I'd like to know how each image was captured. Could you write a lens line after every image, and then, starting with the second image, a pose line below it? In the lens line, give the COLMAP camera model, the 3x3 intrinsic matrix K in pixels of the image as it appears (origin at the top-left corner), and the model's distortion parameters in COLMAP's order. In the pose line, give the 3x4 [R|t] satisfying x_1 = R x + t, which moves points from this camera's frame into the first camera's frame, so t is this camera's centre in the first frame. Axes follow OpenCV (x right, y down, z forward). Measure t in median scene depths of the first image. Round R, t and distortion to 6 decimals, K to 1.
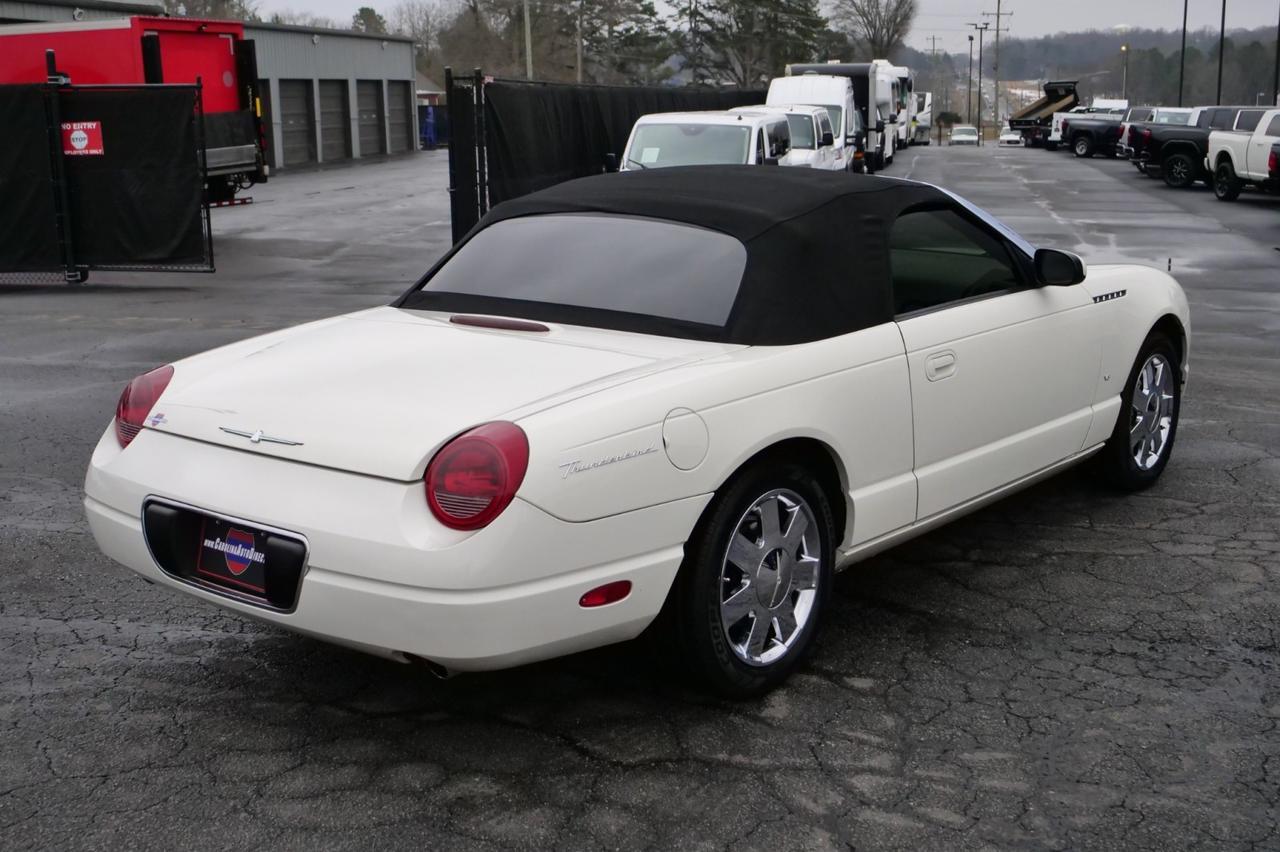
lens RADIAL K [[1530.5, 0, 642.0], [0, 1530.5, 383.5], [0, 0, 1]] dist [-0.005932, 0.025297]
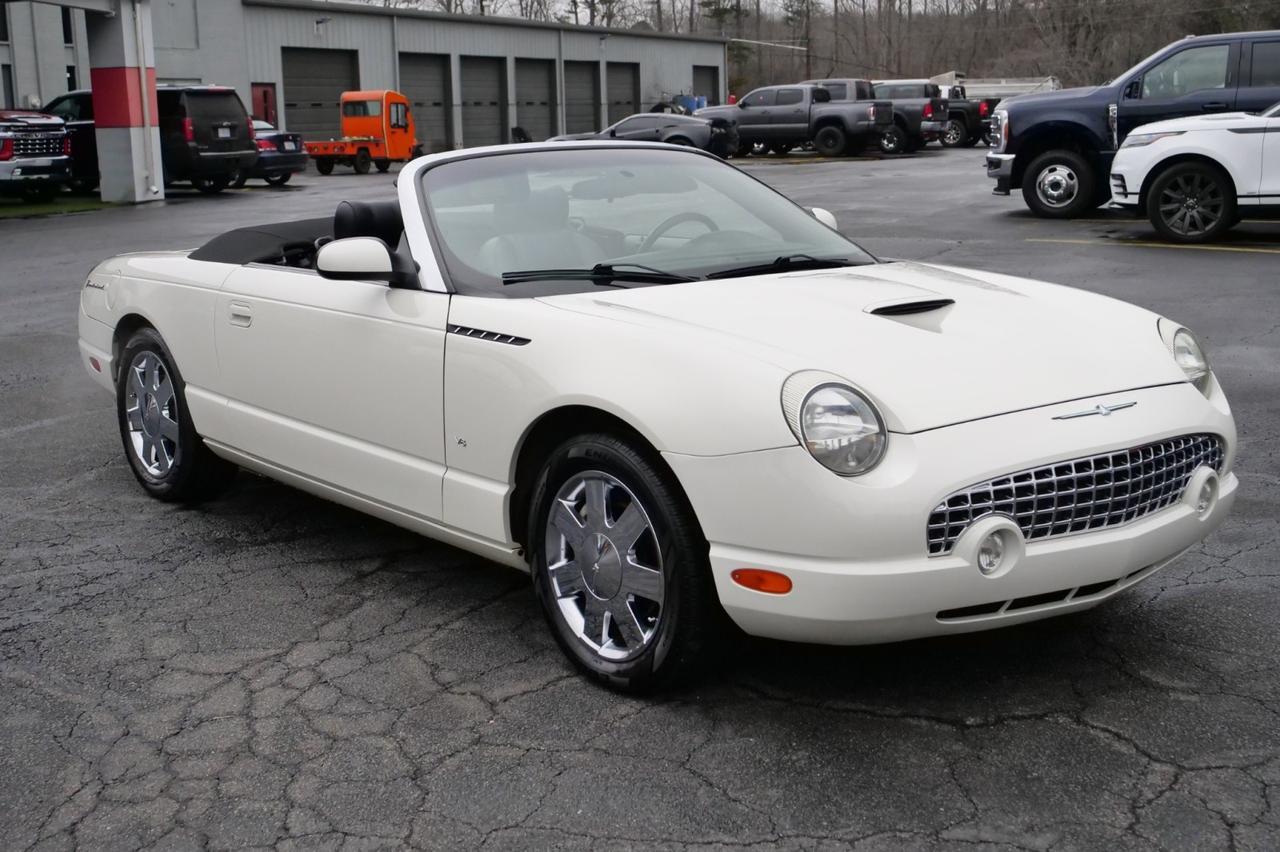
lens RADIAL K [[1715.0, 0, 657.4], [0, 1715.0, 427.3], [0, 0, 1]] dist [-0.015408, -0.042624]
pose [[-0.217385, 0.193926, -0.956628, 1.135986], [-0.166570, 0.958319, 0.232120, -0.229648], [0.961768, 0.209805, -0.176022, 1.324954]]
